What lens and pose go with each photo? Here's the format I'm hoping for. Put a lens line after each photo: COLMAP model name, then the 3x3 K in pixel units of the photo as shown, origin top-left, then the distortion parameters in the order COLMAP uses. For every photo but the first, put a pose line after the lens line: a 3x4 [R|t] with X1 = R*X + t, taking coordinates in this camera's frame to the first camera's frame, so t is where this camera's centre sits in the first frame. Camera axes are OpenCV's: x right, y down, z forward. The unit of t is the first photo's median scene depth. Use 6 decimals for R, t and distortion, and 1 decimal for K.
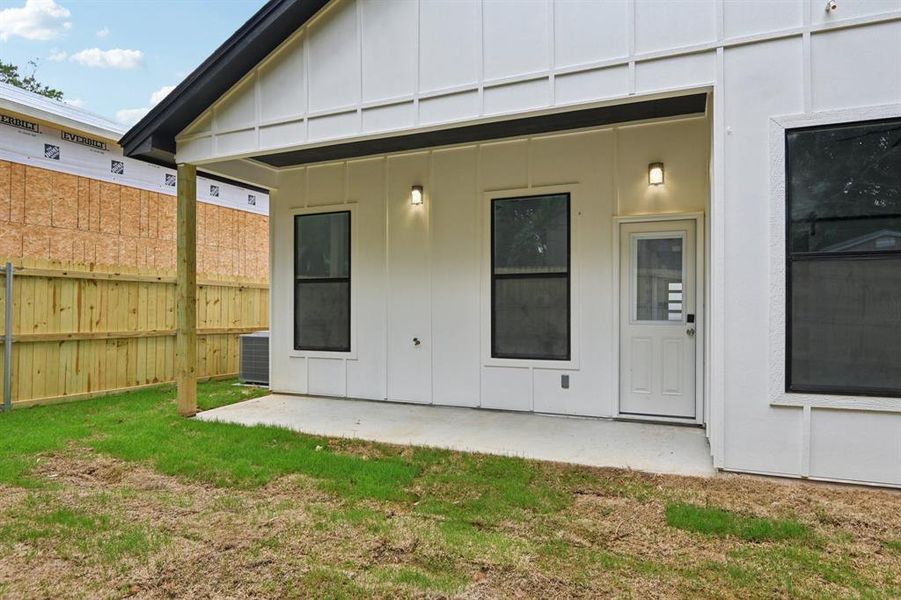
lens RADIAL K [[518.9, 0, 464.2], [0, 518.9, 303.0], [0, 0, 1]] dist [-0.005617, -0.002695]
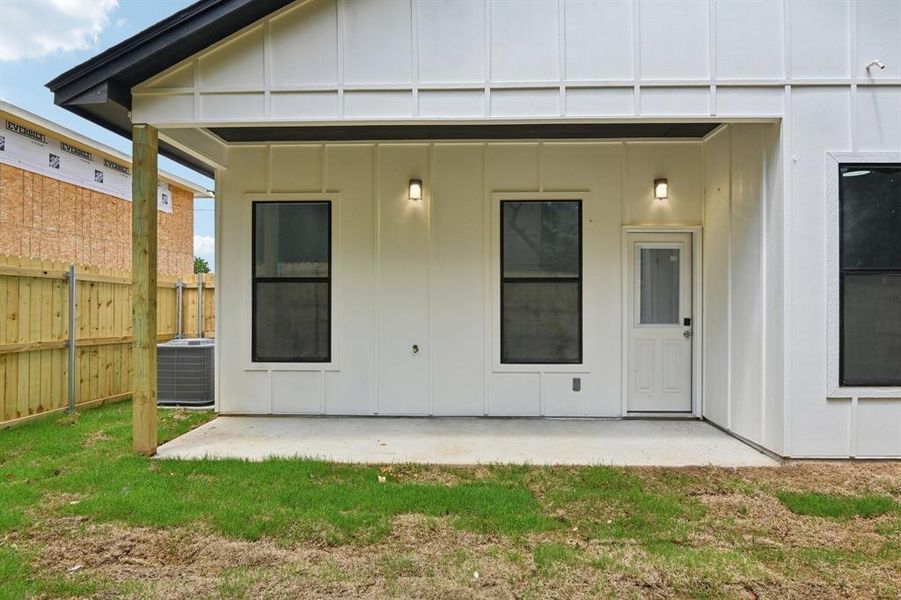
lens RADIAL K [[512.3, 0, 458.3], [0, 512.3, 299.7], [0, 0, 1]] dist [-0.012470, -0.000432]
pose [[0.937524, 0.006283, 0.347863, -0.370527], [-0.004786, 0.999975, -0.005162, -0.009227], [-0.347887, 0.003175, 0.937531, 0.135086]]
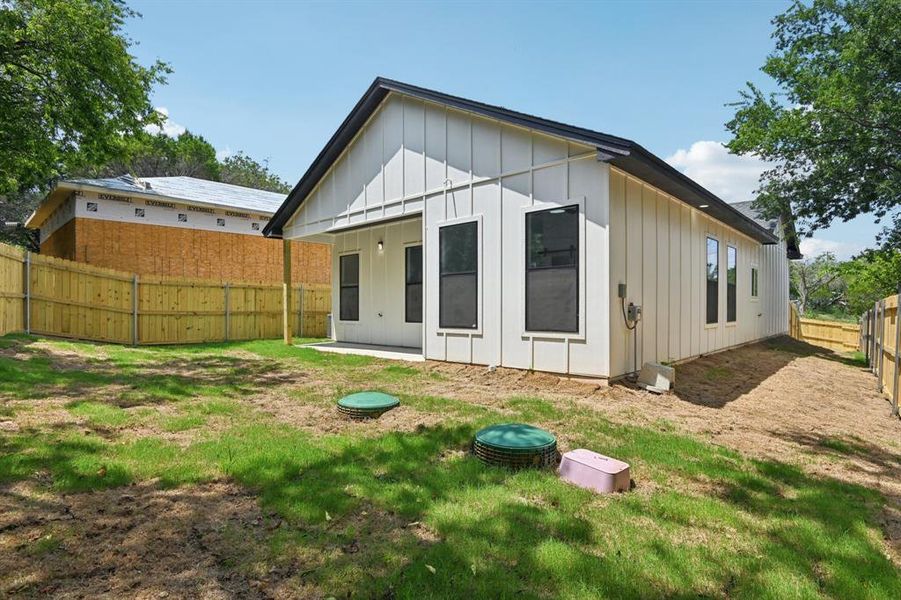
lens RADIAL K [[466.0, 0, 453.1], [0, 466.0, 304.4], [0, 0, 1]] dist [0.000822, -0.009902]
pose [[0.933664, -0.000579, -0.358149, 0.954277], [0.000273, 1.000000, -0.000905, 0.035662], [0.358150, 0.000748, 0.933664, -0.739603]]
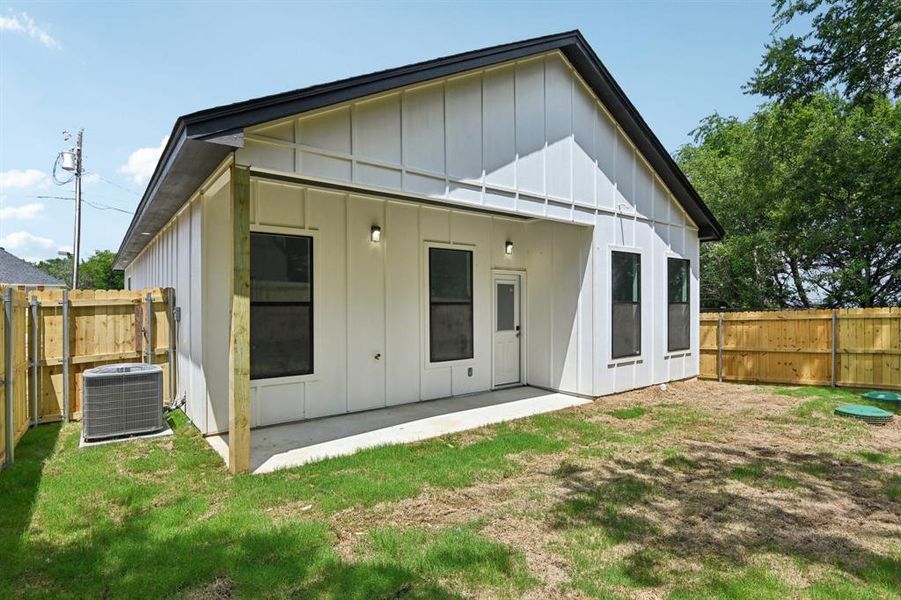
lens RADIAL K [[451.1, 0, 453.5], [0, 451.1, 306.3], [0, 0, 1]] dist [-0.012161, -0.001303]
pose [[0.508014, -0.002062, 0.861346, -0.988113], [-0.001466, 0.999994, 0.003258, -0.050731], [-0.861347, -0.002918, 0.508008, 0.351216]]
